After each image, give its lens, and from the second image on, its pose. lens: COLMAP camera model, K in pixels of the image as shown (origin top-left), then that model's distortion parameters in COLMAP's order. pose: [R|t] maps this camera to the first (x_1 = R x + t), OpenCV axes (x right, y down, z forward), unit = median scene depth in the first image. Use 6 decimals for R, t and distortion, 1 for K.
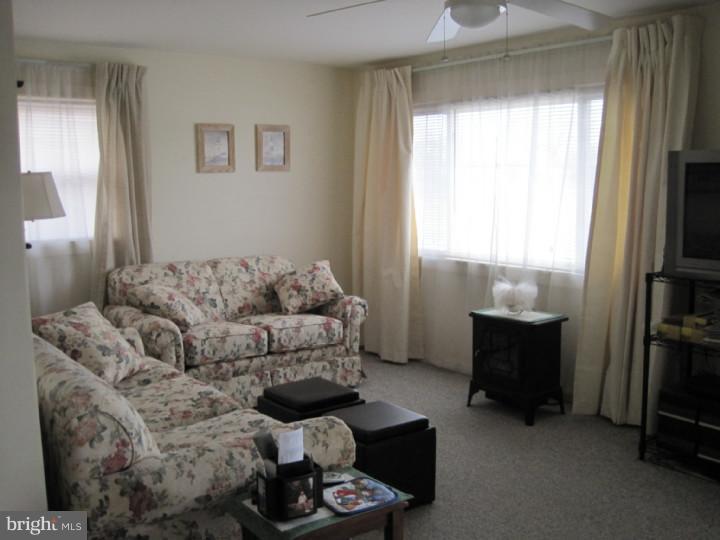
lens RADIAL K [[748.0, 0, 358.2], [0, 748.0, 273.2], [0, 0, 1]] dist [-0.131177, 0.000000]
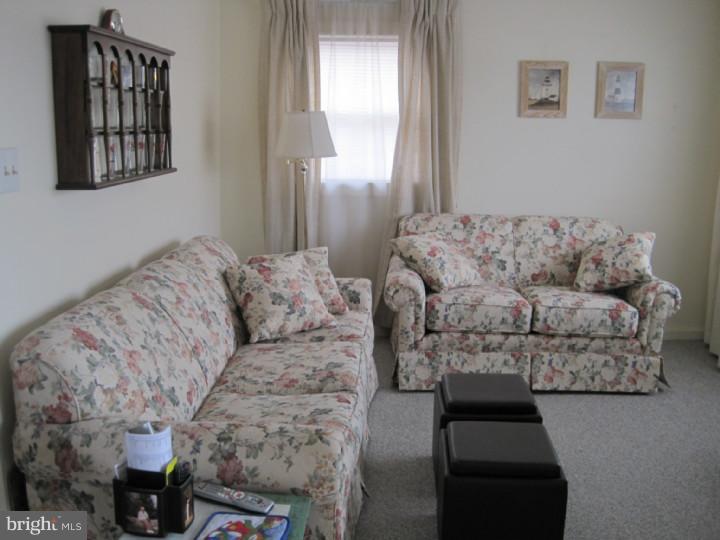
lens RADIAL K [[748.0, 0, 357.8], [0, 748.0, 265.5], [0, 0, 1]] dist [-0.131177, 0.000000]
pose [[0.761176, 0.141358, -0.632952, 0.256387], [-0.098441, 0.989832, 0.102677, -0.036415], [0.641030, -0.015847, 0.767352, 0.227476]]
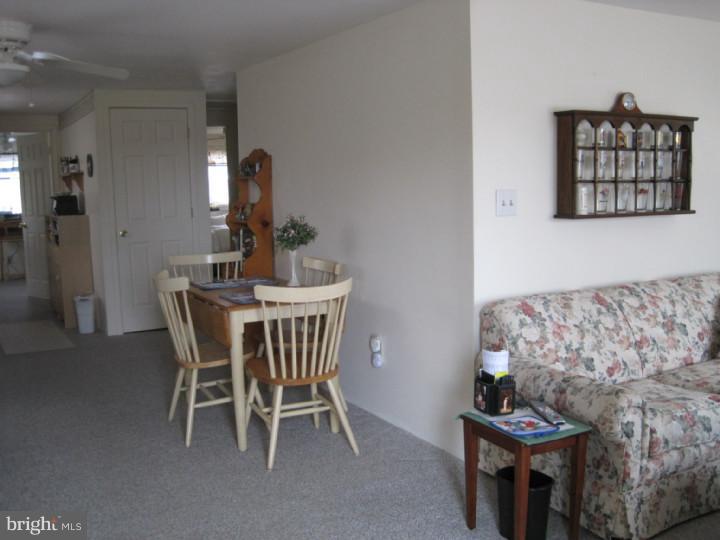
lens RADIAL K [[748.0, 0, 357.5], [0, 748.0, 270.6], [0, 0, 1]] dist [-0.131177, 0.000000]
pose [[-0.162028, 0.133798, -0.977673, 0.588869], [-0.100075, 0.983429, 0.151171, -0.059788], [0.981698, 0.122335, -0.145953, 0.408600]]
